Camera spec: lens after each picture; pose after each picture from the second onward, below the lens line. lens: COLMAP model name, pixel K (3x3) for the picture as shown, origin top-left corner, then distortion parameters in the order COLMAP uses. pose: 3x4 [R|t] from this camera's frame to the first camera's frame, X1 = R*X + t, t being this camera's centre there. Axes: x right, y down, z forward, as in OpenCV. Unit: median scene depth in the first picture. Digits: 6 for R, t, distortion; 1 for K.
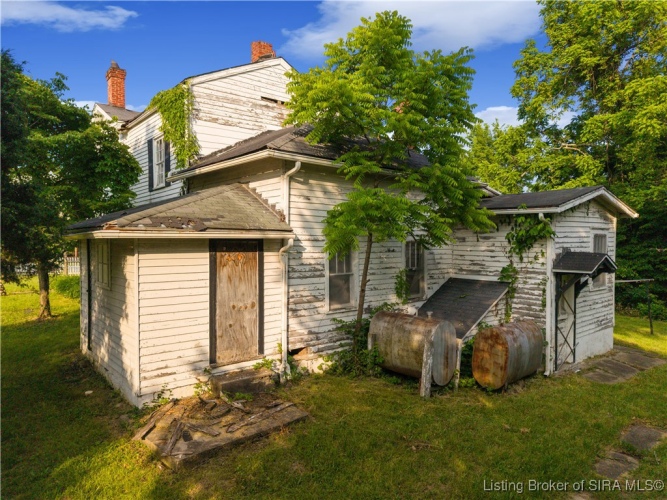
lens RADIAL K [[450.8, 0, 333.5], [0, 450.8, 250.0], [0, 0, 1]] dist [0.011472, 0.000322]
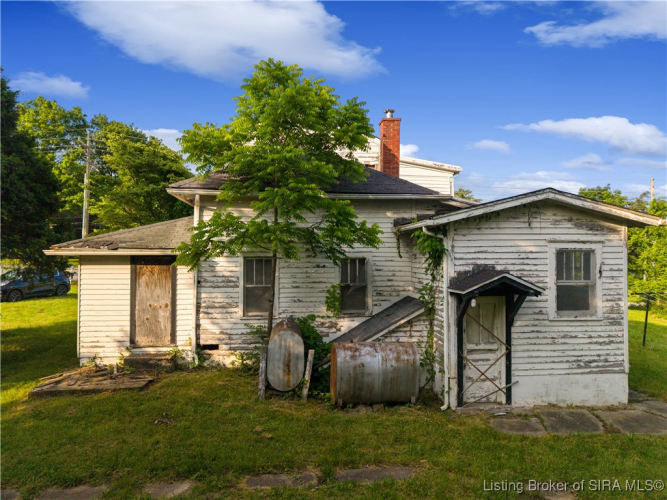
lens RADIAL K [[450.8, 0, 333.5], [0, 450.8, 250.0], [0, 0, 1]] dist [0.011472, 0.000322]
pose [[0.825950, -0.012619, -0.563602, 0.912903], [-0.013021, 0.999056, -0.041450, 0.007497], [0.563592, 0.041574, 0.825006, 0.162200]]
